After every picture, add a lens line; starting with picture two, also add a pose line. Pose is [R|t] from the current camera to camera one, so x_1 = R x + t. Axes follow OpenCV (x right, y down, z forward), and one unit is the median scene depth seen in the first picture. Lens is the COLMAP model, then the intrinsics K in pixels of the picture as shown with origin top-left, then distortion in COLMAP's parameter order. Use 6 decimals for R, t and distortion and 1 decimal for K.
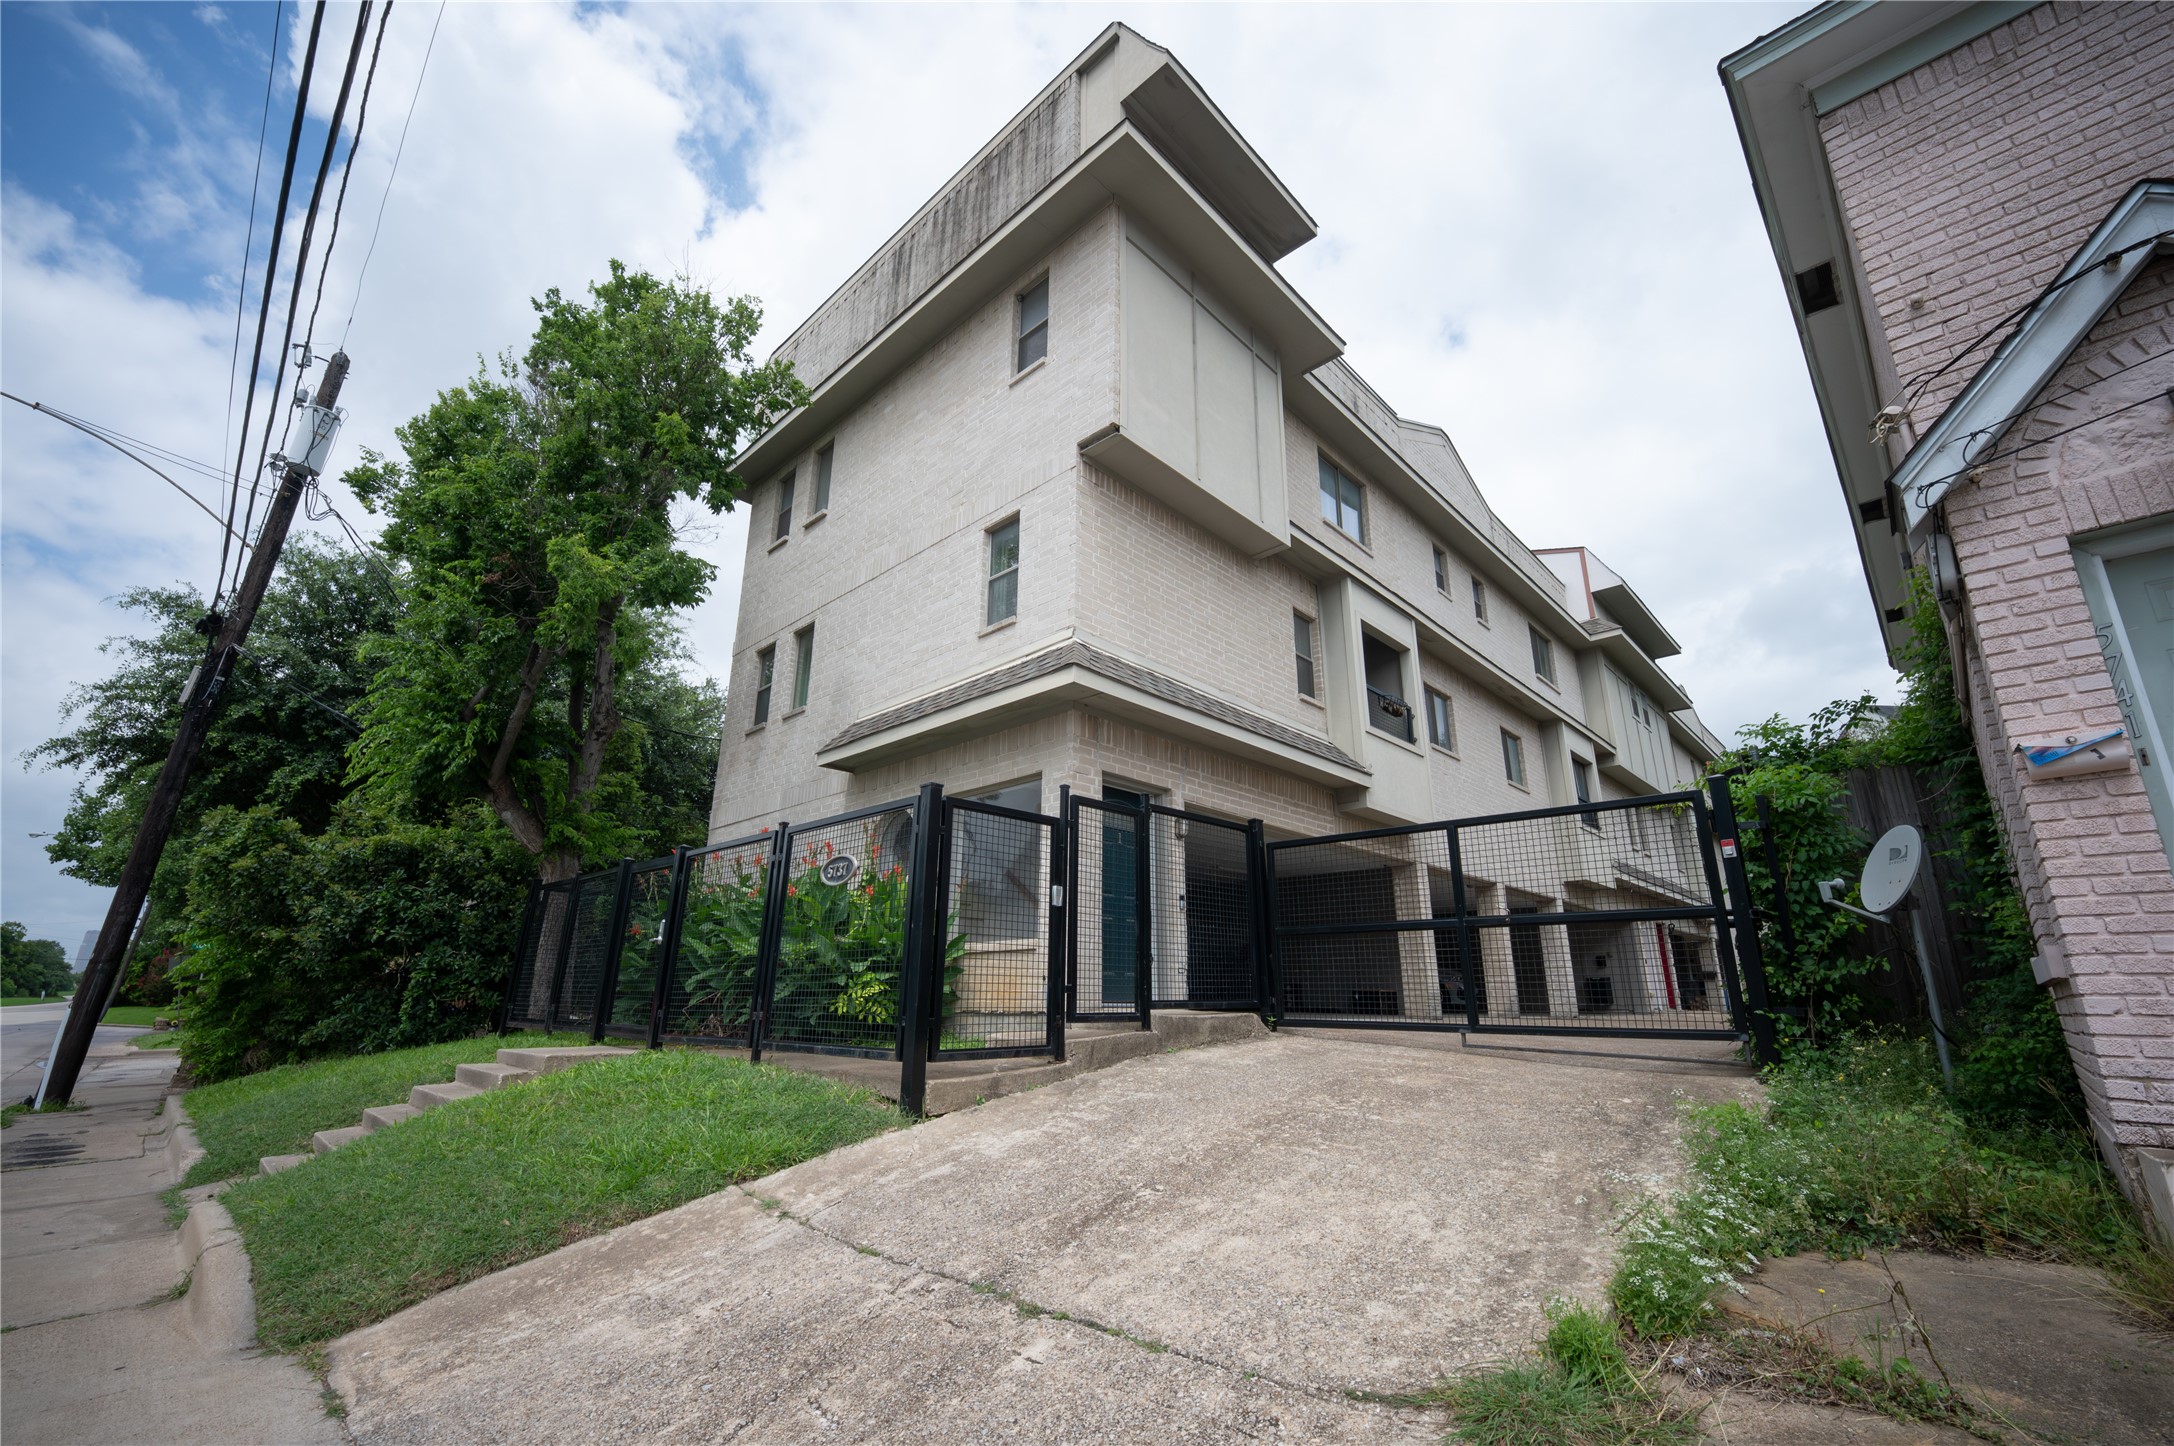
lens RADIAL K [[899.7, 0, 1090.2], [0, 899.7, 710.5], [0, 0, 1]] dist [0.000420, -0.000115]
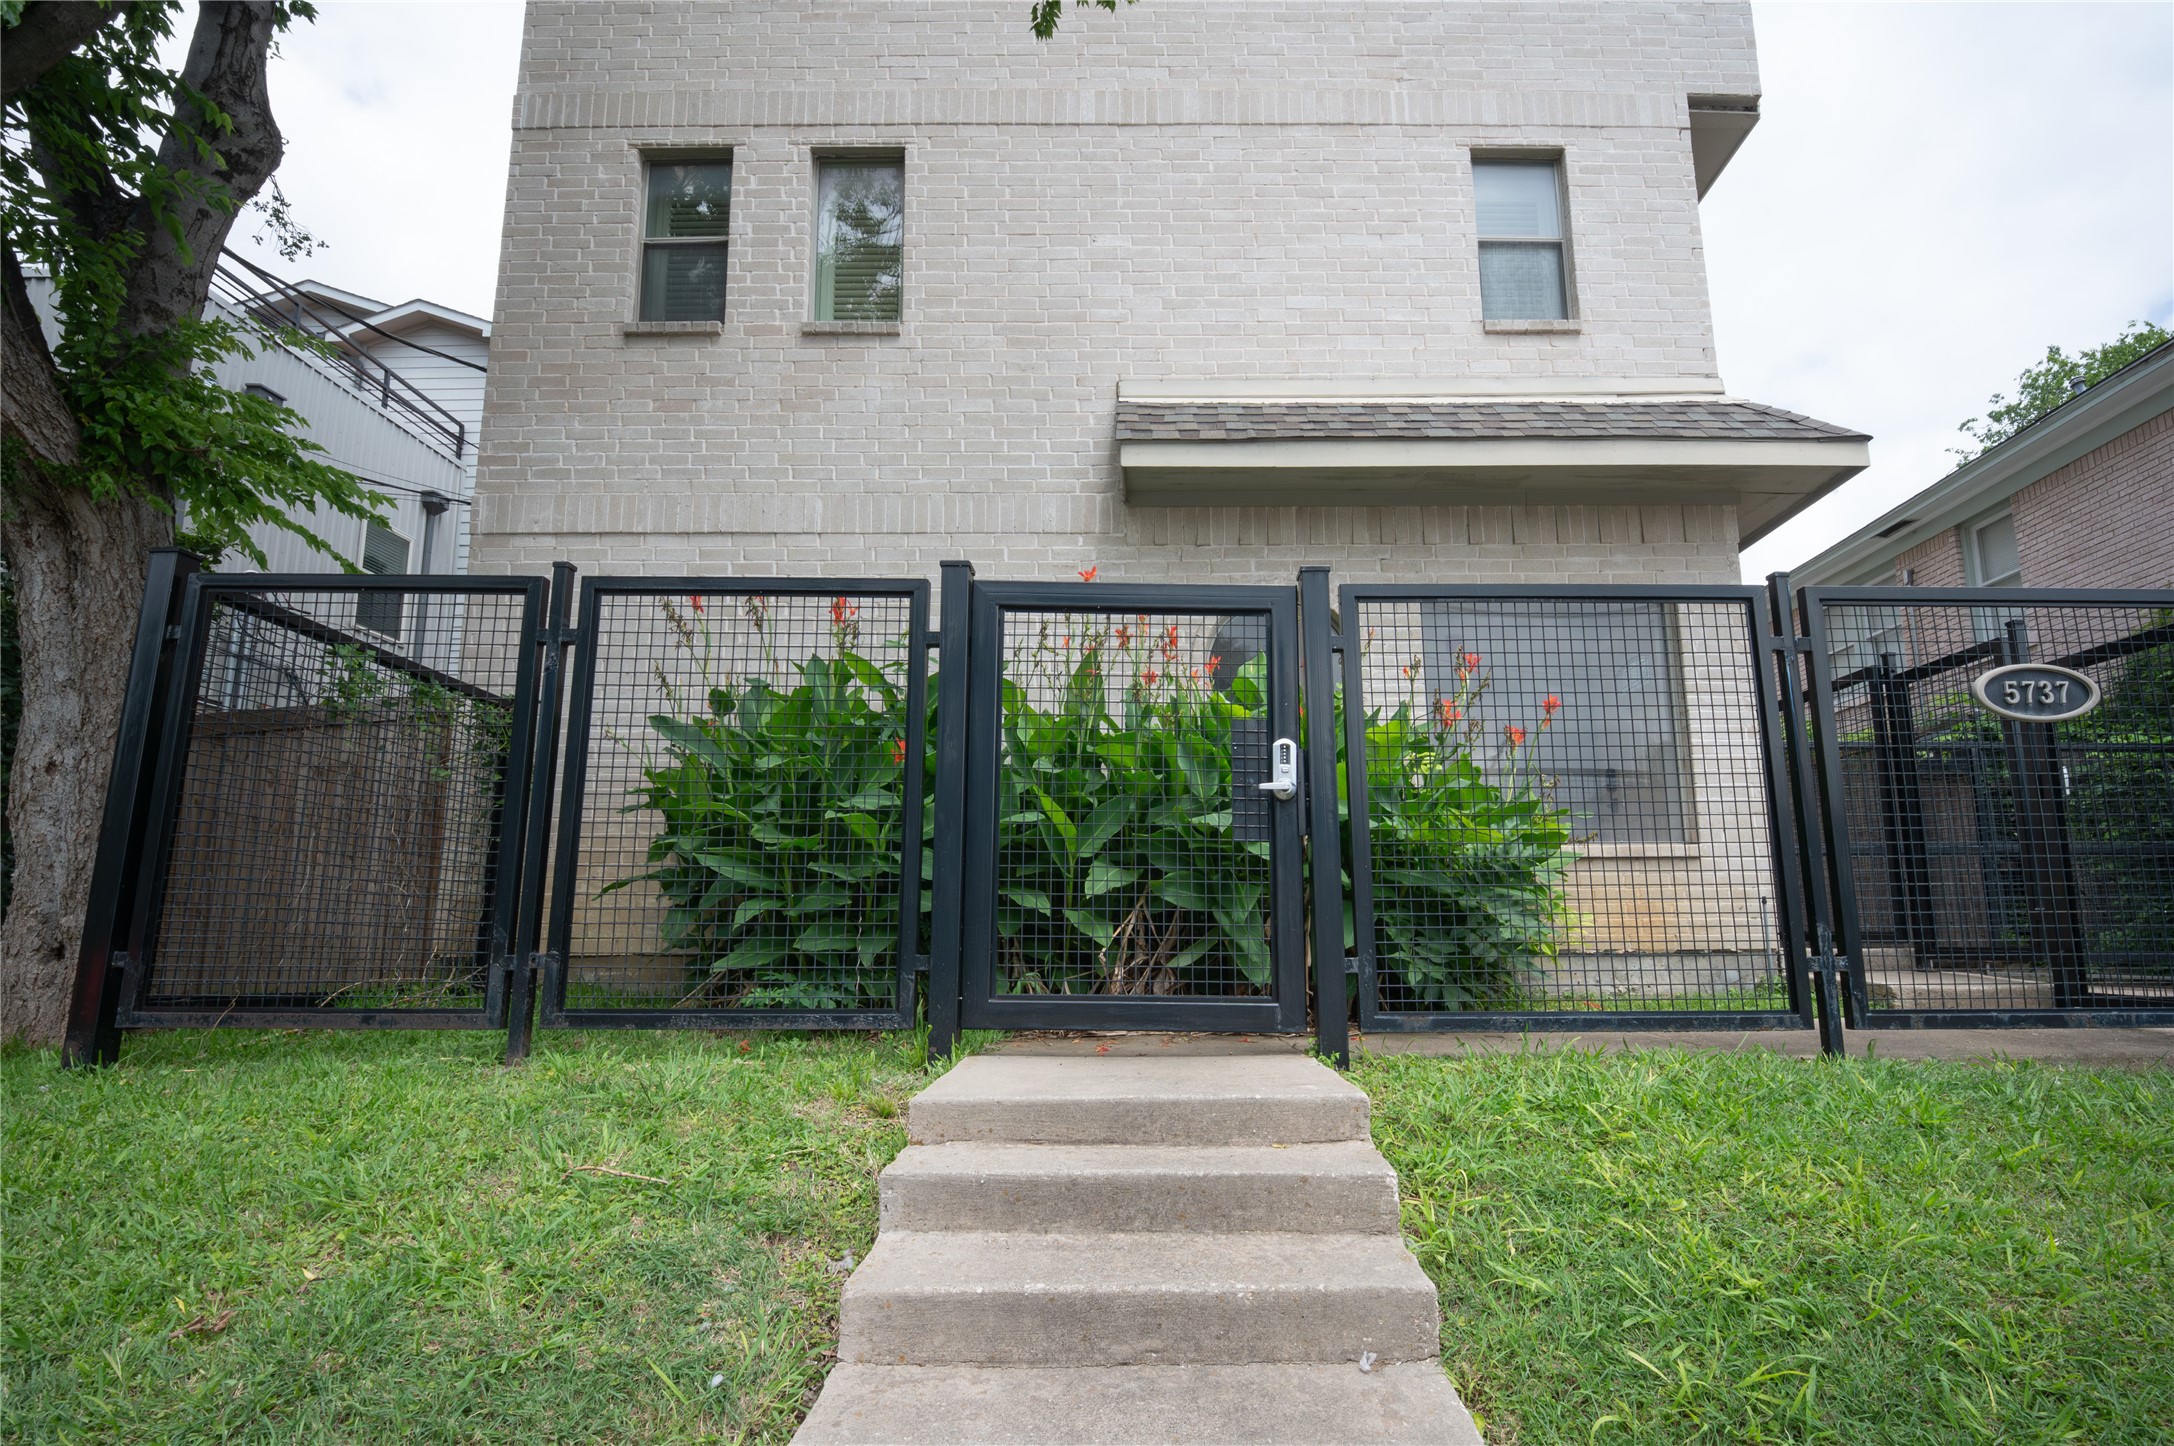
lens RADIAL K [[938.9, 0, 1089.0], [0, 938.9, 781.8], [0, 0, 1]] dist [-0.001525, -0.000180]
pose [[0.716725, 0.088075, 0.691771, -0.630047], [-0.206876, 0.974191, 0.090306, 0.179851], [-0.665963, -0.207835, 0.716448, 0.608109]]
